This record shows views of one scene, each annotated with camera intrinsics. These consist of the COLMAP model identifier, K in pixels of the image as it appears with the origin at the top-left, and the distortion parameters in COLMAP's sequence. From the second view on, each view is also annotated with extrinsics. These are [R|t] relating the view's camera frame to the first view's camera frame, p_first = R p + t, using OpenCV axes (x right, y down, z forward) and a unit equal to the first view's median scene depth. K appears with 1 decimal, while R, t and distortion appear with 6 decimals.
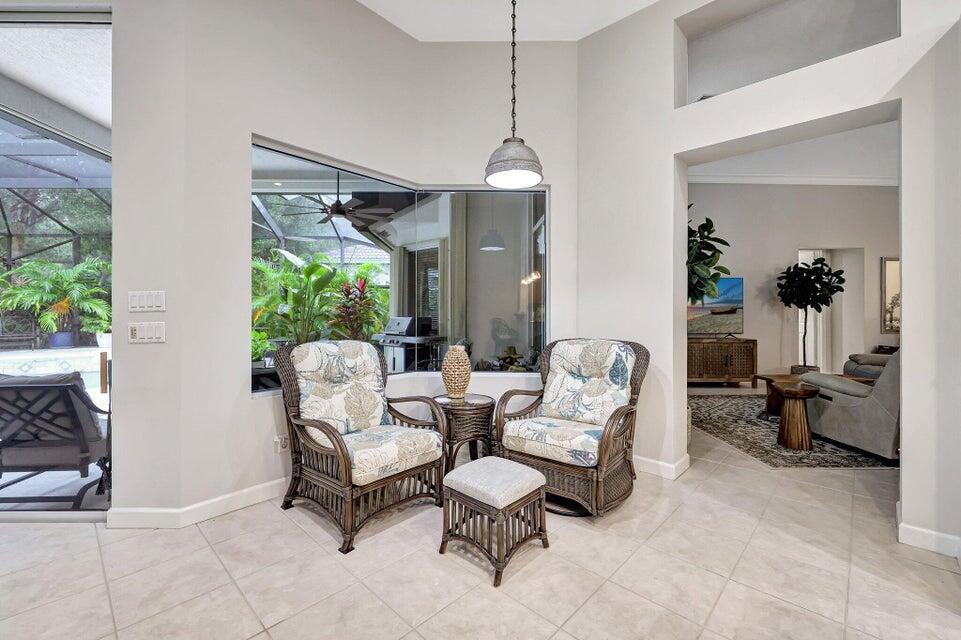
lens RADIAL K [[401.4, 0, 480.0], [0, 401.4, 310.7], [0, 0, 1]] dist [-0.002094, -0.000520]
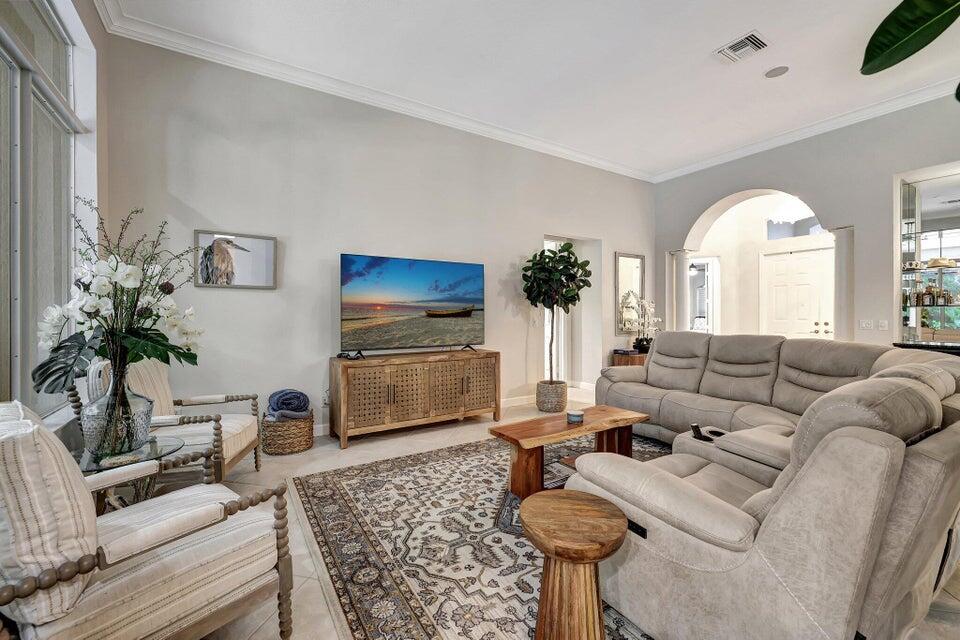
lens RADIAL K [[401.0, 0, 479.5], [0, 401.0, 310.7], [0, 0, 1]] dist [-0.002094, -0.000520]
pose [[0.858576, 0.000183, 0.512685, 0.295357], [0.002997, 0.999981, -0.005375, 0.002634], [-0.512677, 0.006152, 0.858560, 0.408166]]
